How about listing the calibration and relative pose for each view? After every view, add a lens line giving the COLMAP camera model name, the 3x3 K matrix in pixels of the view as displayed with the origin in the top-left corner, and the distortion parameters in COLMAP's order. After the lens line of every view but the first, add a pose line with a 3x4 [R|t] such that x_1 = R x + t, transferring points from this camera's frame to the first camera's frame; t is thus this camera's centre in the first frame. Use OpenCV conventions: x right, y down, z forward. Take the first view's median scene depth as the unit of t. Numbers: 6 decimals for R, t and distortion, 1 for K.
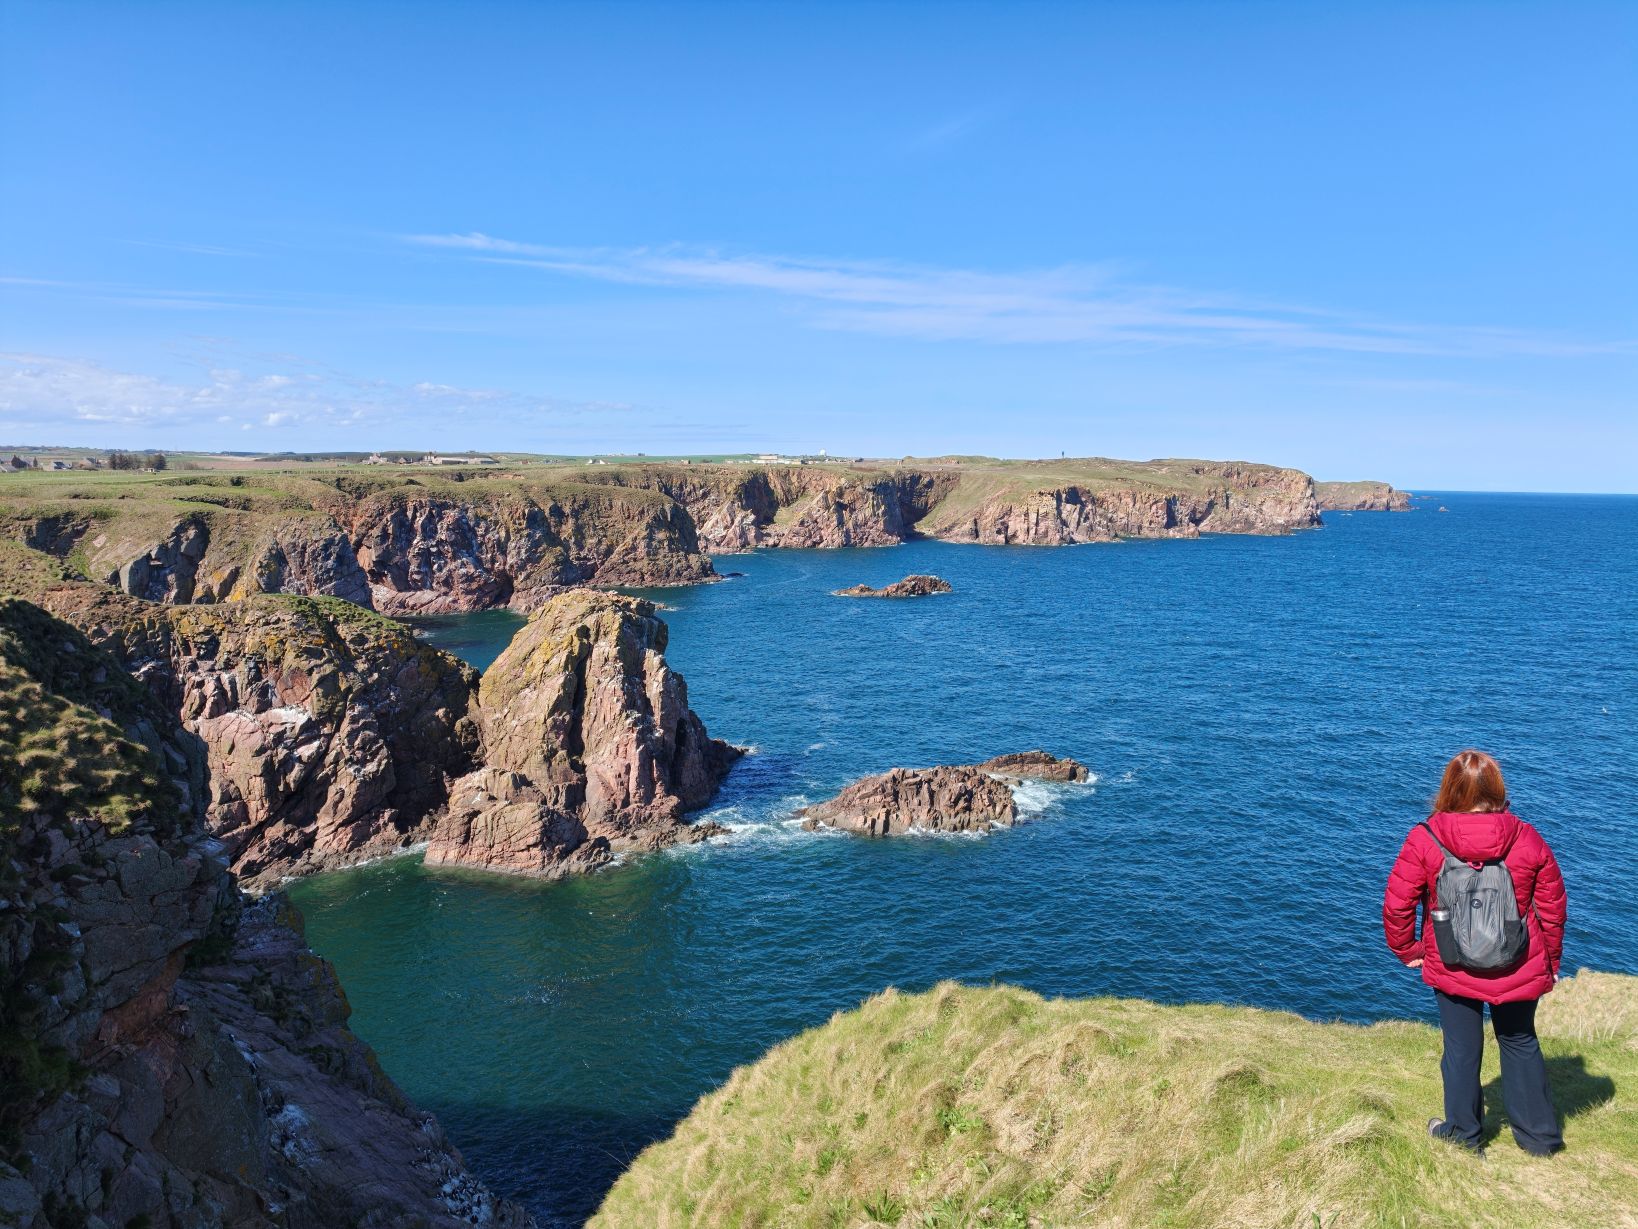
lens RADIAL K [[1119.9, 0, 815.2], [0, 1119.9, 648.0], [0, 0, 1]] dist [0.065917, -0.102572]
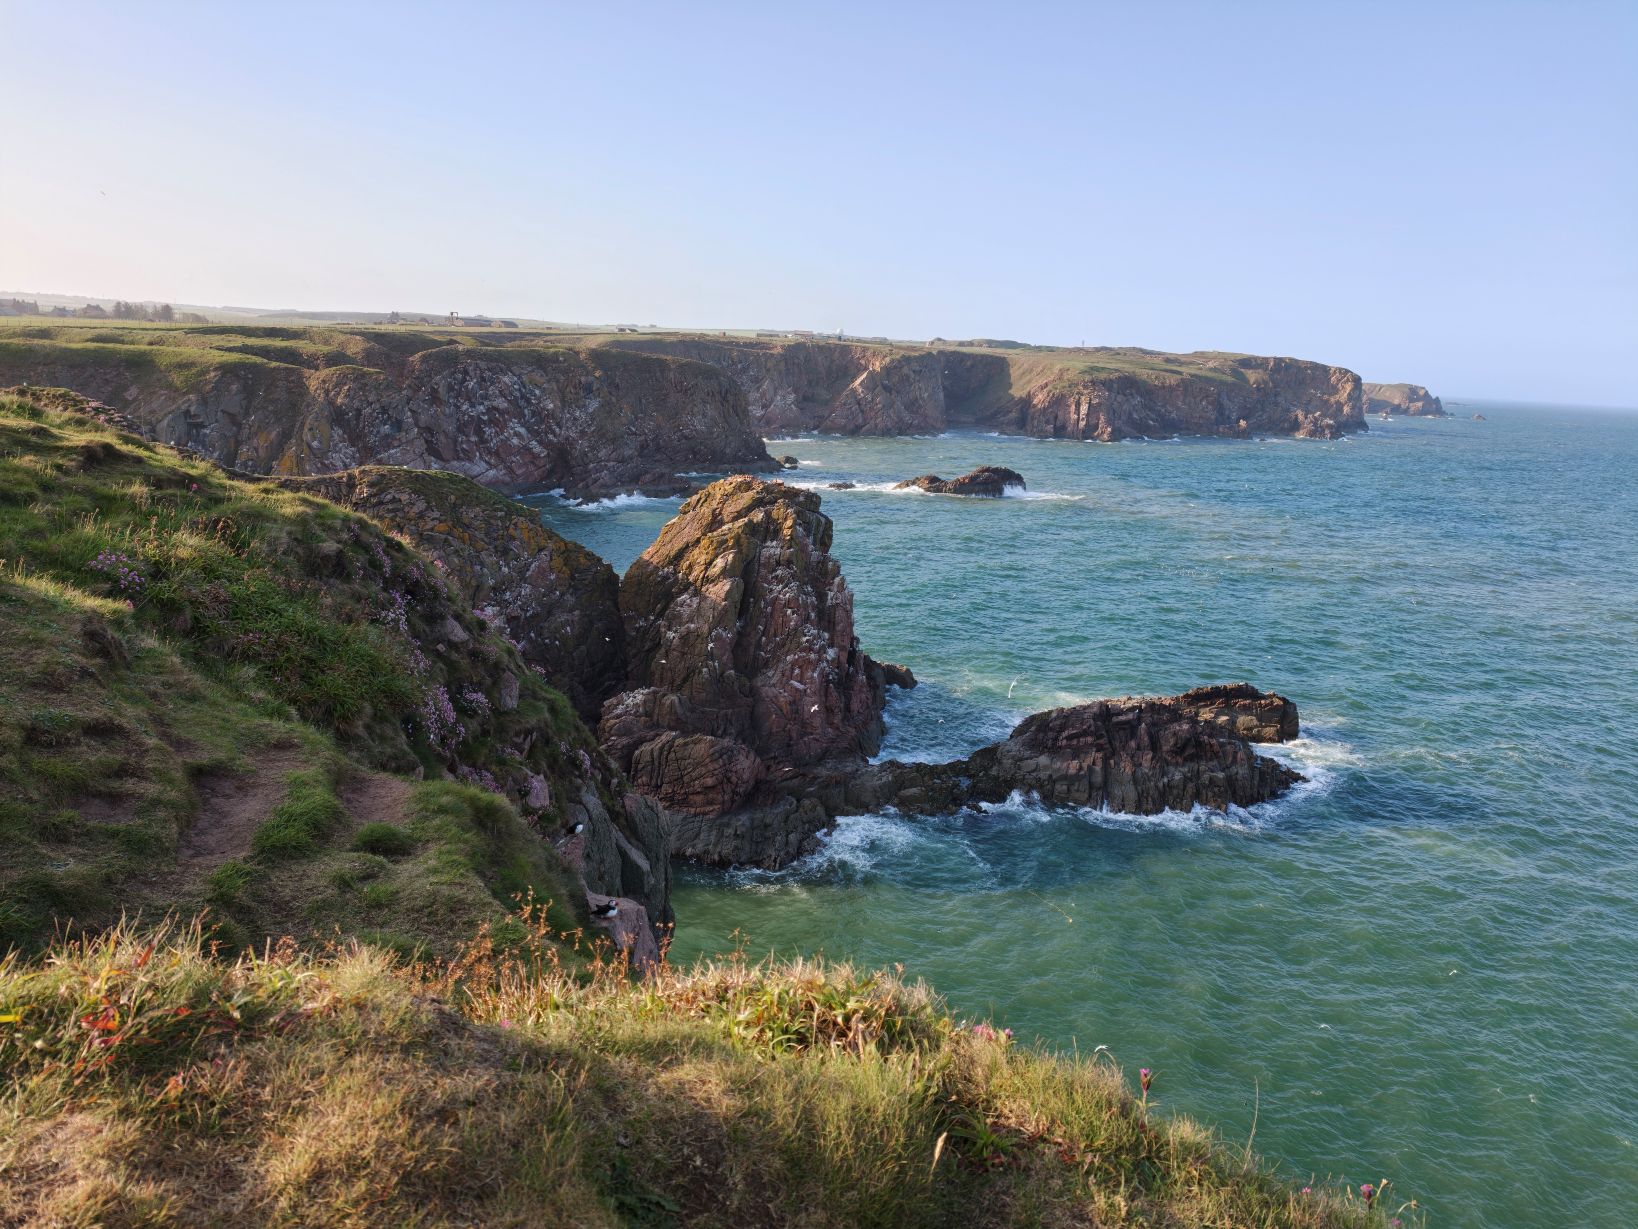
lens RADIAL K [[1116.0, 0, 812.2], [0, 1116.0, 608.4], [0, 0, 1]] dist [0.150484, -0.333342]
pose [[0.999188, 0.040295, 0.000165, -0.164294], [-0.040211, 0.996842, 0.068478, -0.013980], [0.002594, -0.068429, 0.997653, 0.174273]]
